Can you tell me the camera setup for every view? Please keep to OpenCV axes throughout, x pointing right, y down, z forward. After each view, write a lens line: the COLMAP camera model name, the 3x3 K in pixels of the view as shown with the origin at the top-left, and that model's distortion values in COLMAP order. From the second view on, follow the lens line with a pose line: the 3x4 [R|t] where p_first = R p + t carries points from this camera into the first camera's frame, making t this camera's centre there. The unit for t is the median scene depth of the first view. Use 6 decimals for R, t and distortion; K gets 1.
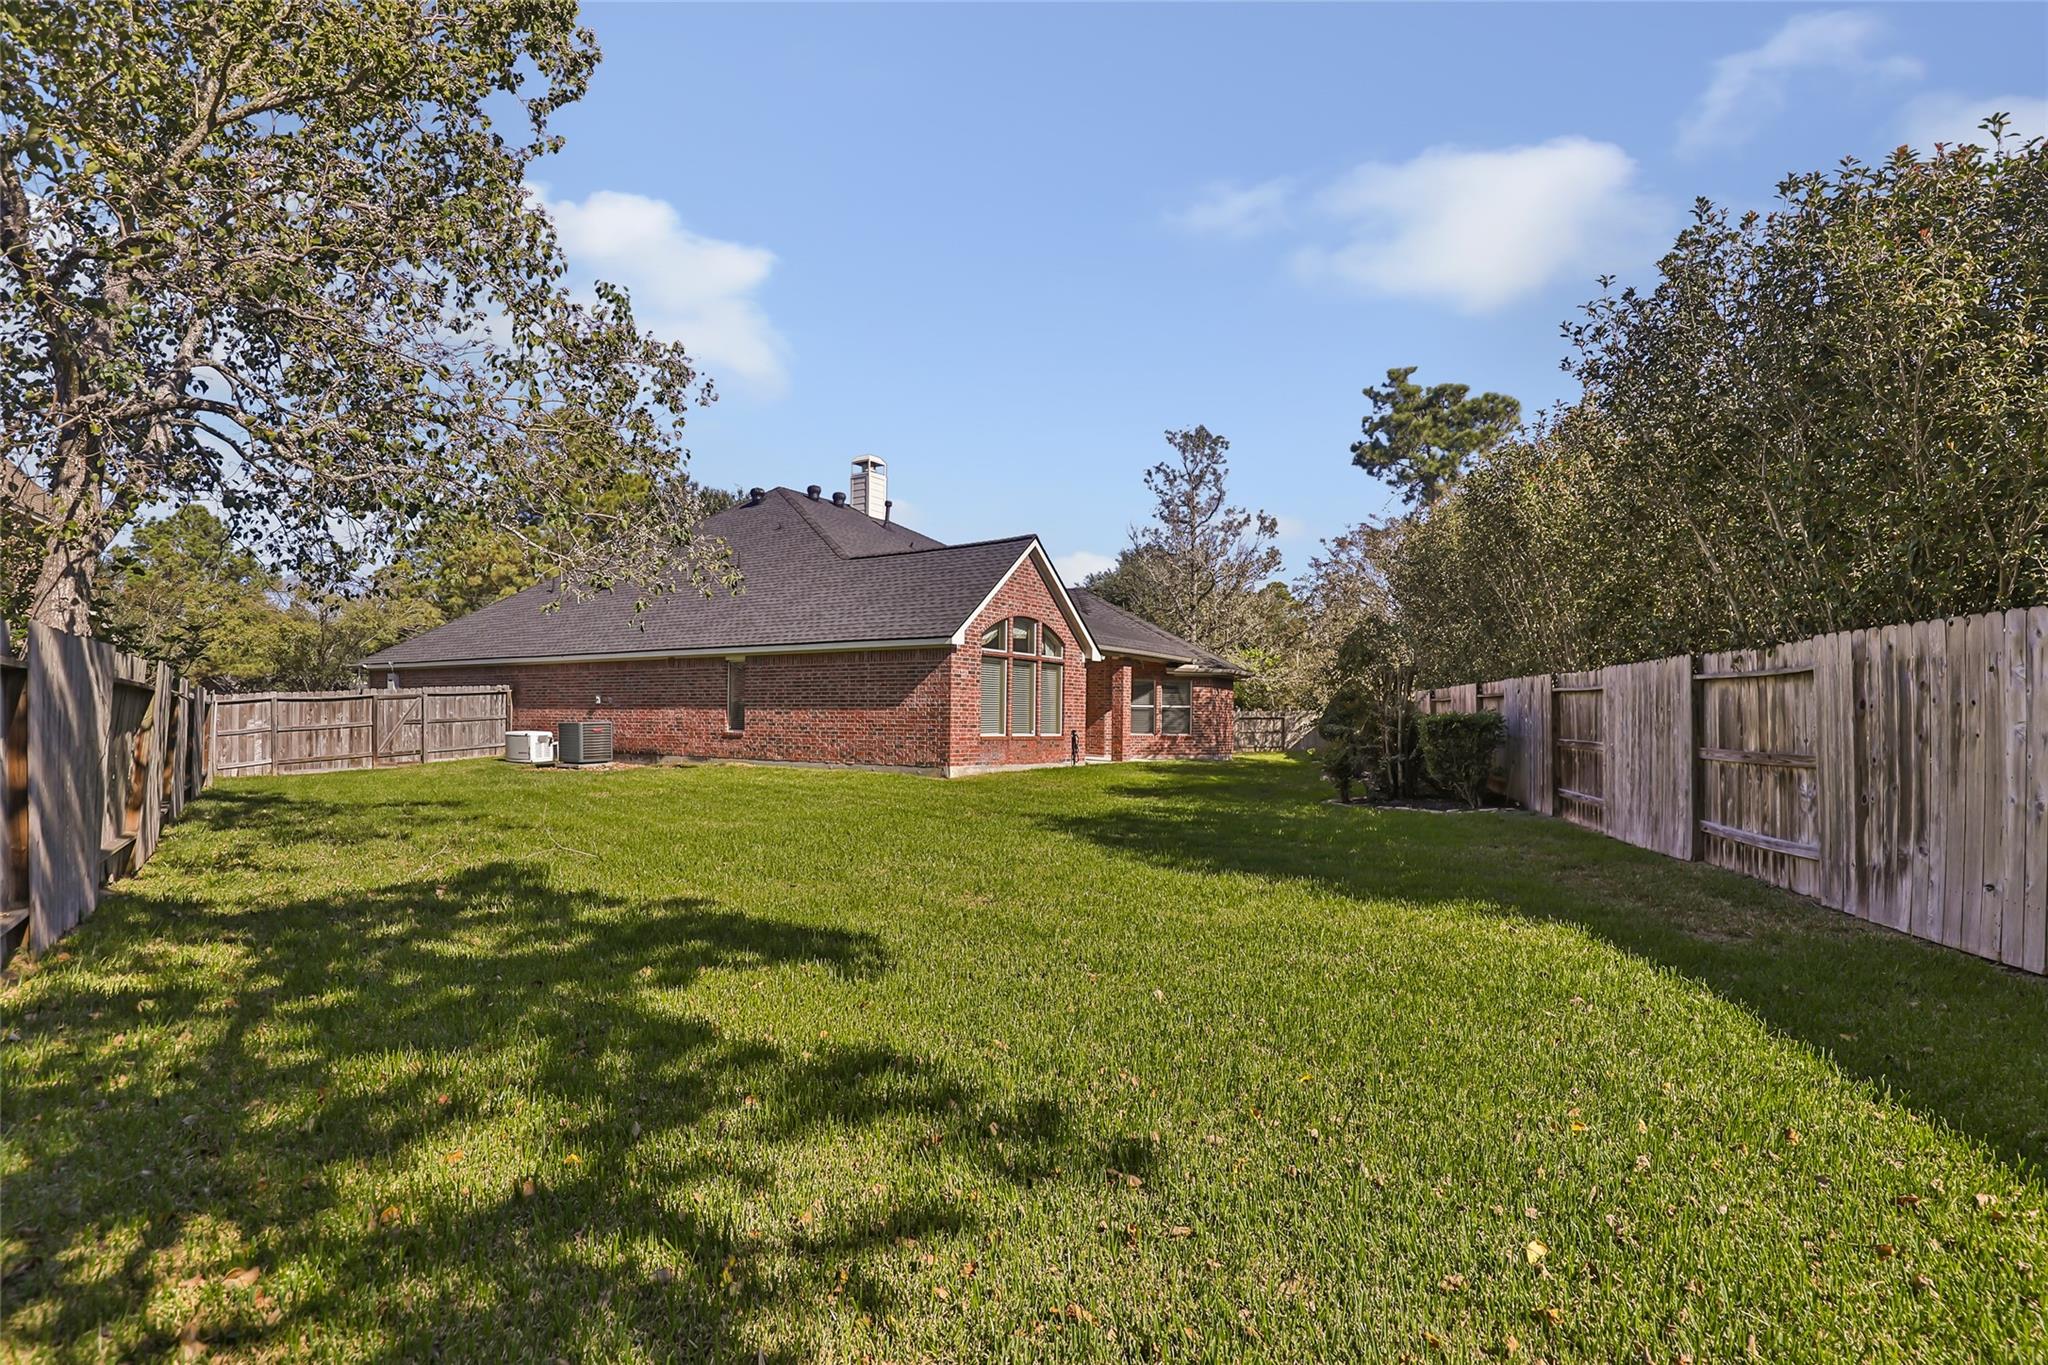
lens RADIAL K [[960.1, 0, 1013.7], [0, 960.1, 714.4], [0, 0, 1]] dist [0.007492, 0.000045]
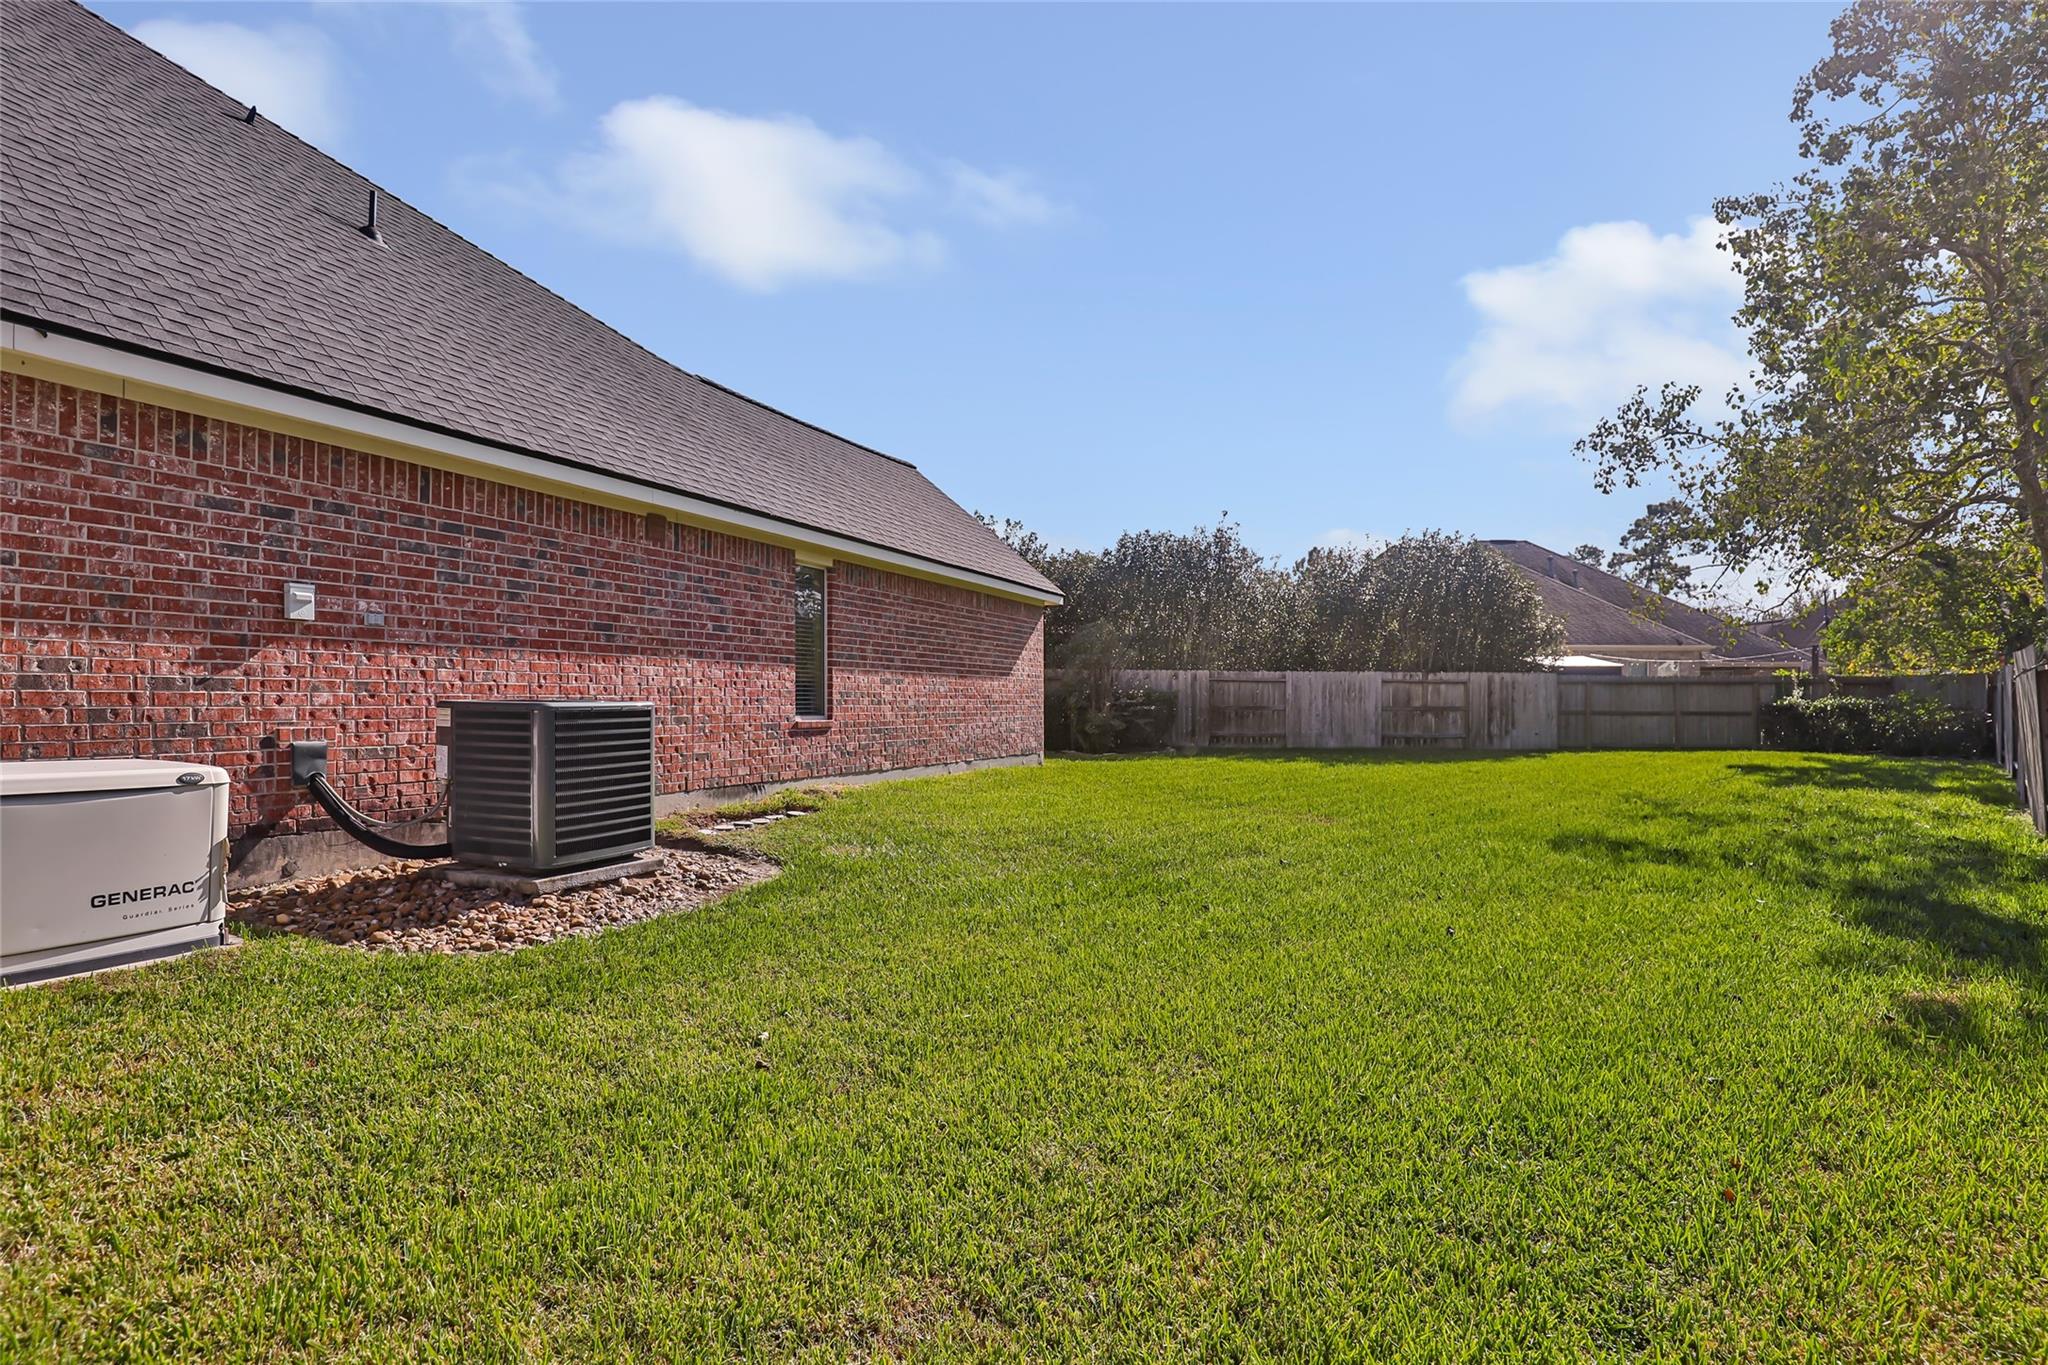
lens RADIAL K [[969.5, 0, 1019.4], [0, 969.5, 718.1], [0, 0, 1]] dist [-0.022873, 0.000268]
pose [[-0.140874, -0.026468, 0.989674, -0.691982], [-0.010852, 0.999624, 0.025190, 0.004265], [-0.989968, -0.007191, -0.141109, 0.880616]]
